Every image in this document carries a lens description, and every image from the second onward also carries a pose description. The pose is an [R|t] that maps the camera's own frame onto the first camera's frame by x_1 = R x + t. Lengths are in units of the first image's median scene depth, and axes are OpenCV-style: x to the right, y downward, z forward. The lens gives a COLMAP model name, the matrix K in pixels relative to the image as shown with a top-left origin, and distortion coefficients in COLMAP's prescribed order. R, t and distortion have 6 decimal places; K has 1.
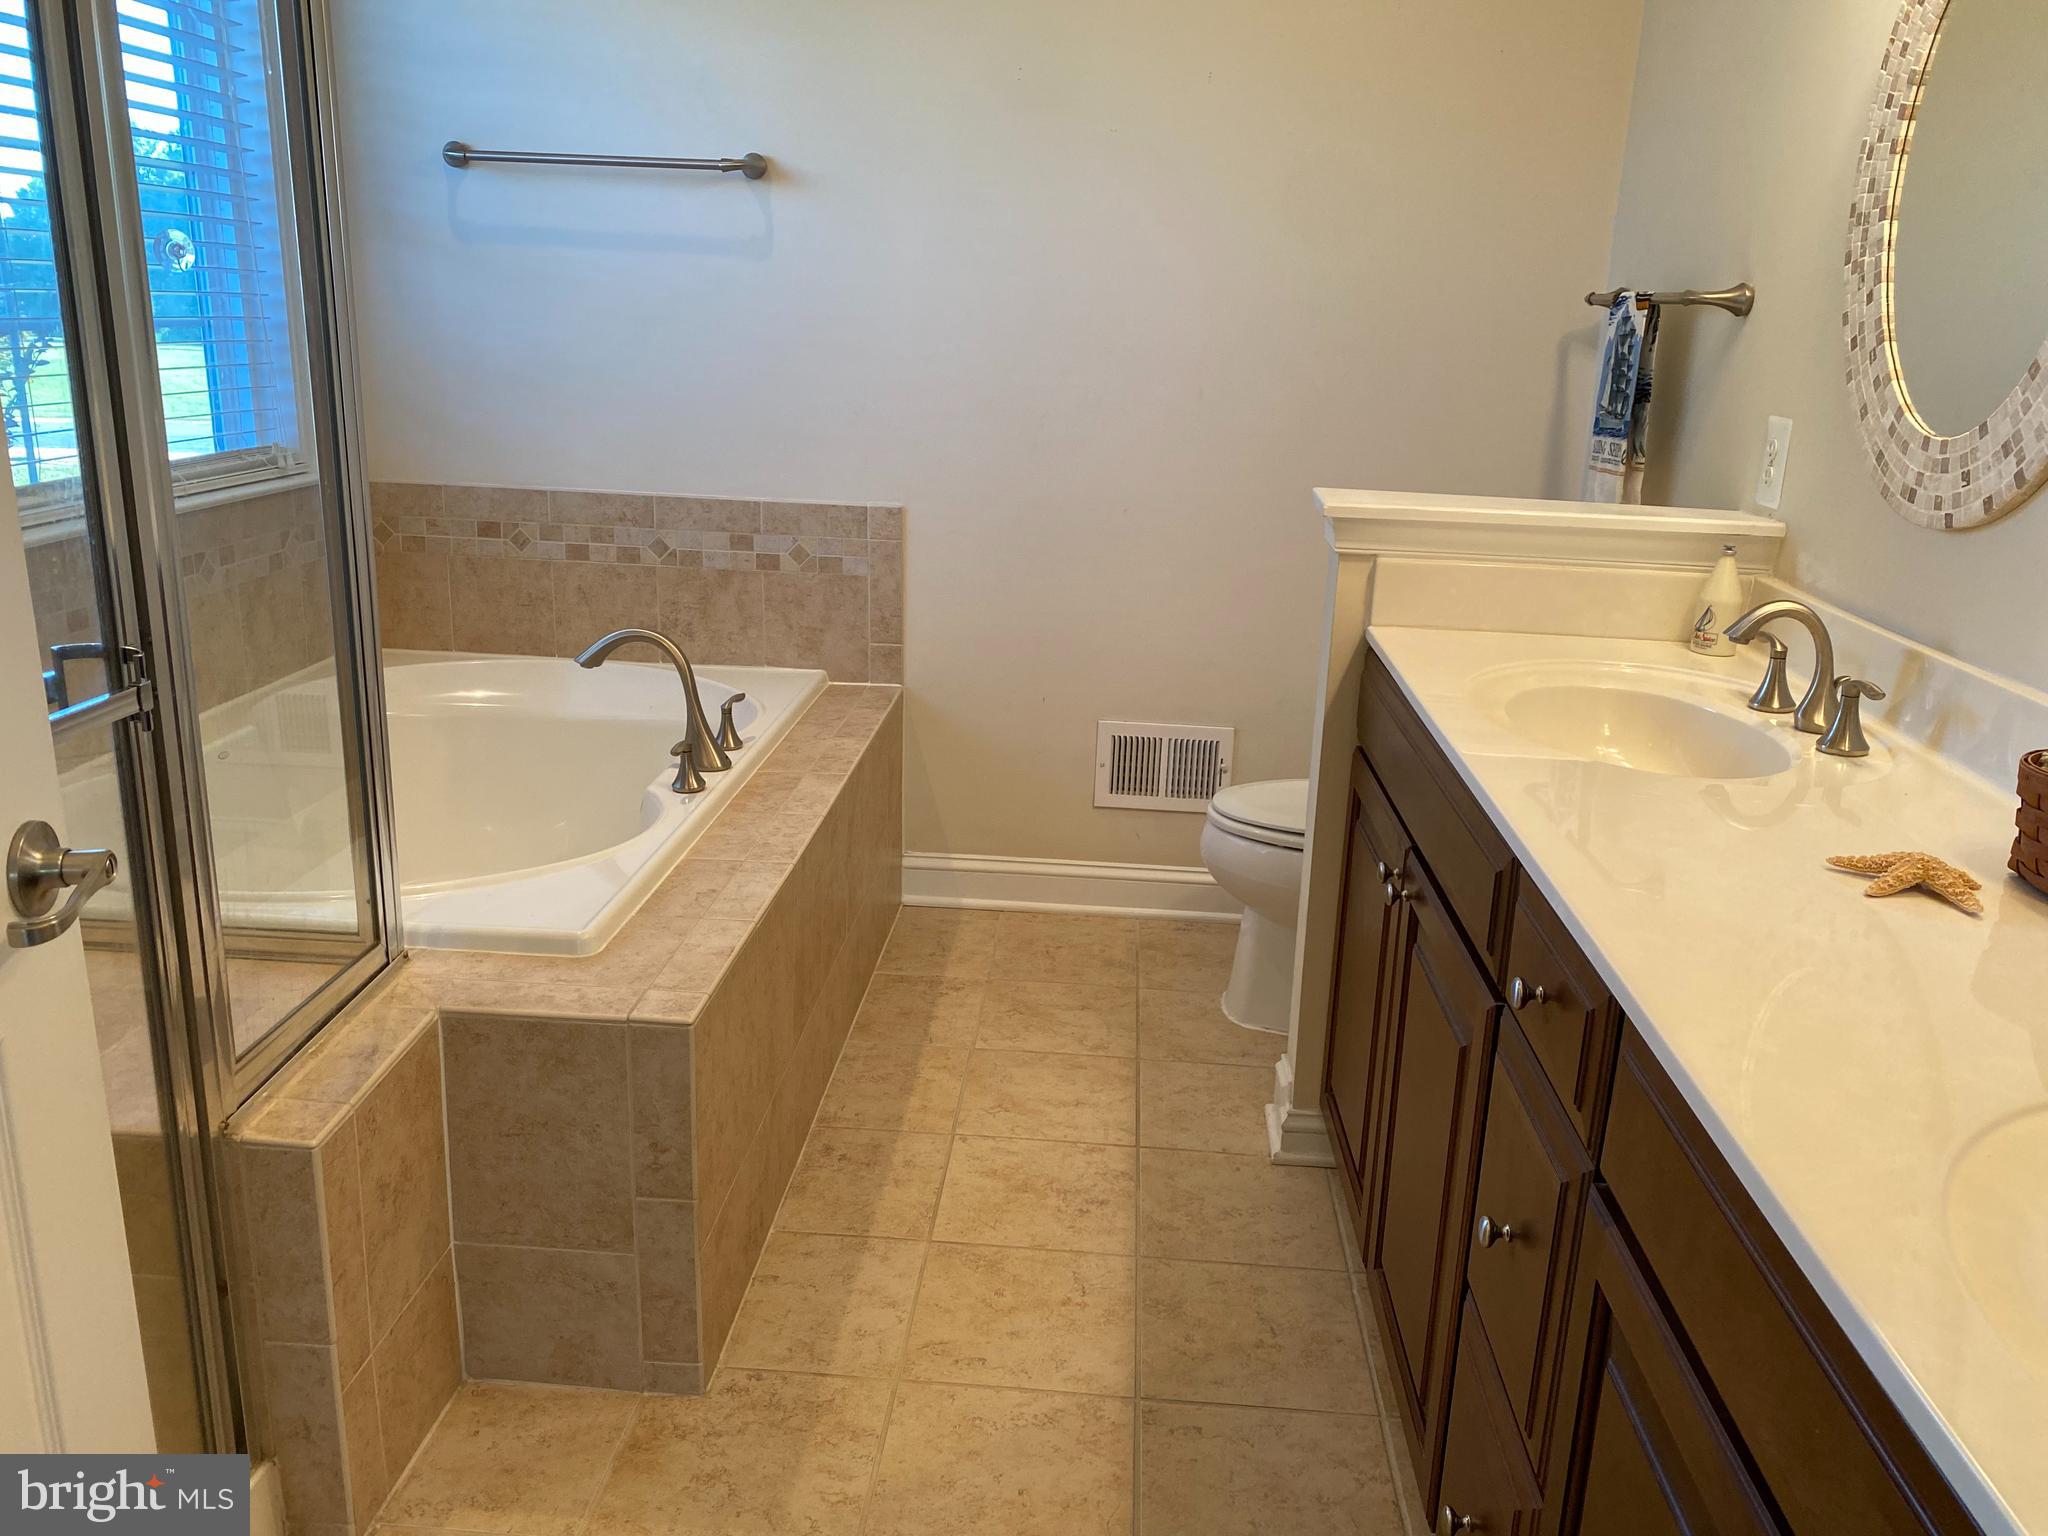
lens RADIAL K [[1563.9, 0, 1027.0], [0, 1563.9, 732.1], [0, 0, 1]] dist [0.027074, -0.007133]
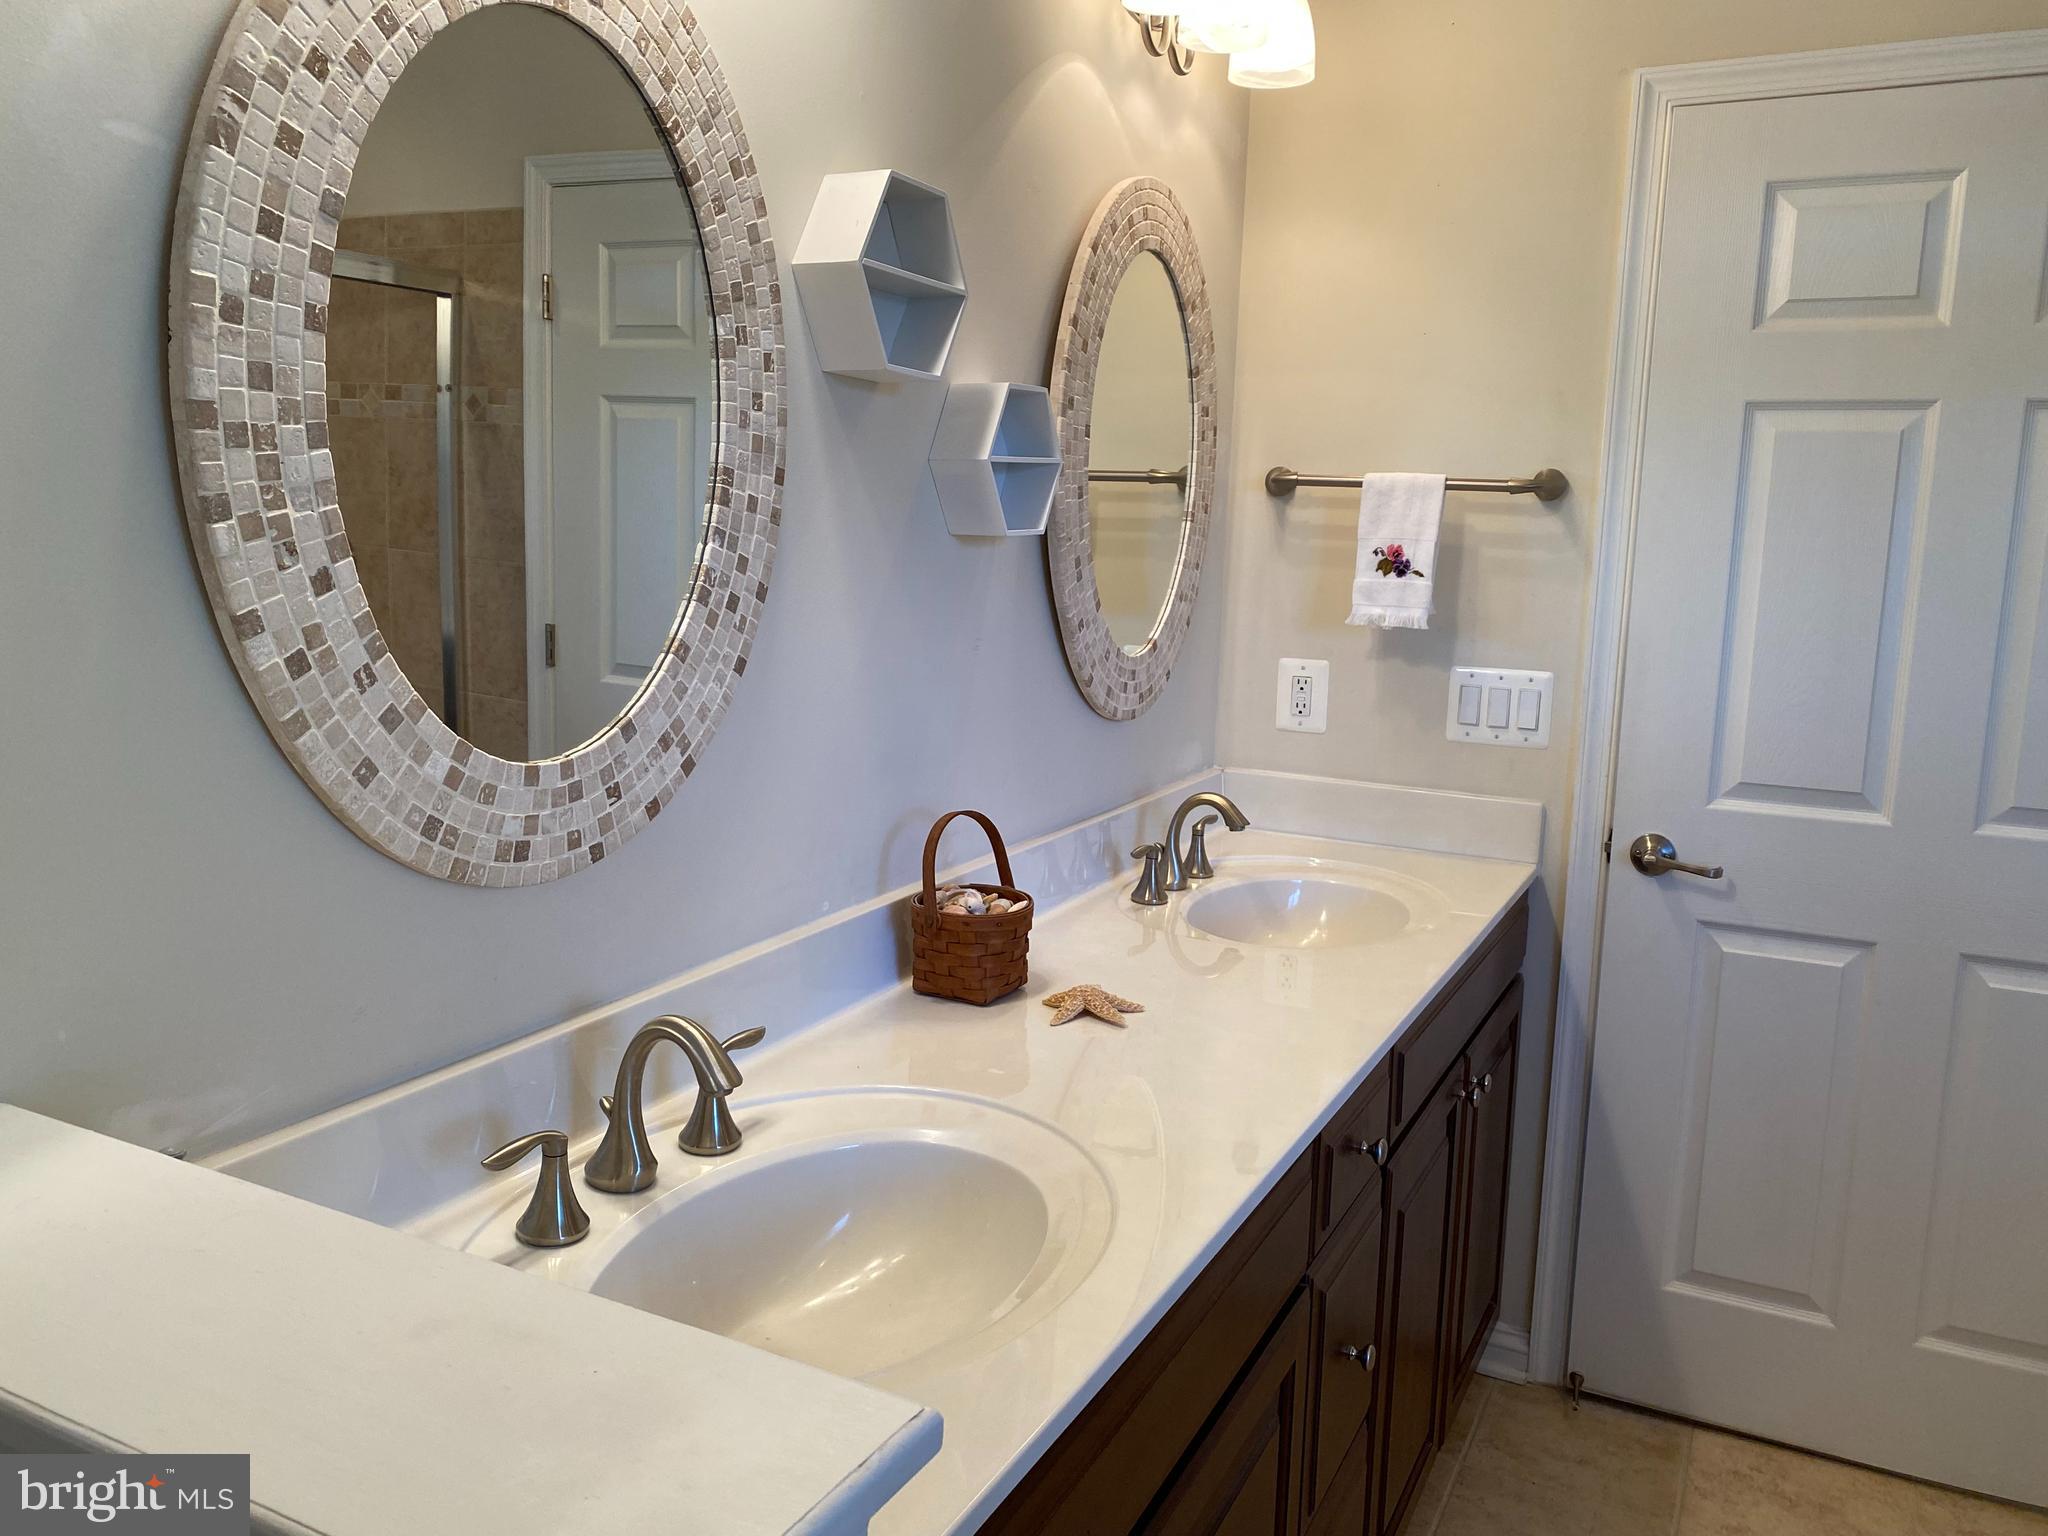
lens RADIAL K [[1563.9, 0, 1027.0], [0, 1563.9, 732.1], [0, 0, 1]] dist [0.027074, -0.007133]
pose [[-0.915762, -0.114850, 0.384953, 0.088604], [0.047181, 0.920880, 0.386980, -0.420758], [-0.398940, 0.372544, -0.837889, 1.357872]]
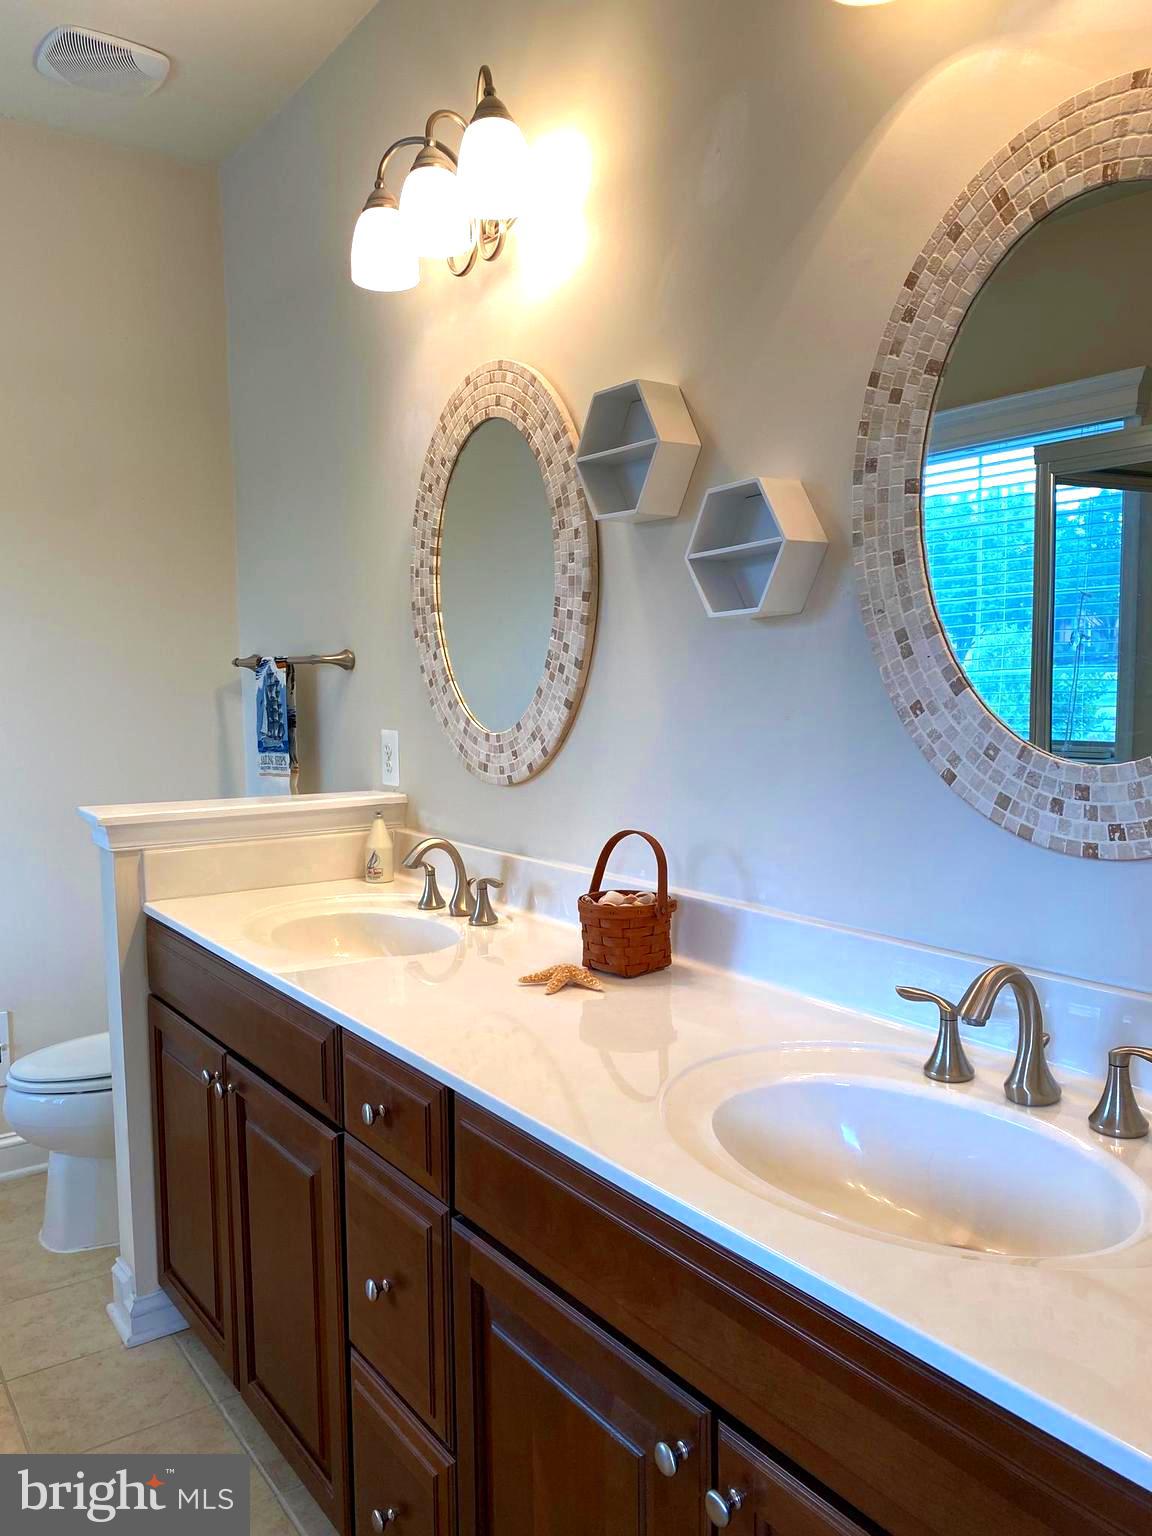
lens RADIAL K [[1166.3, 0, 577.6], [0, 1166.3, 787.9], [0, 0, 1]] dist [0.108750, -0.152905]
pose [[0.776557, -0.105380, 0.621172, -0.133324], [0.205384, 0.974399, -0.091457, 0.005972], [-0.595631, 0.198600, 0.778320, -0.030160]]
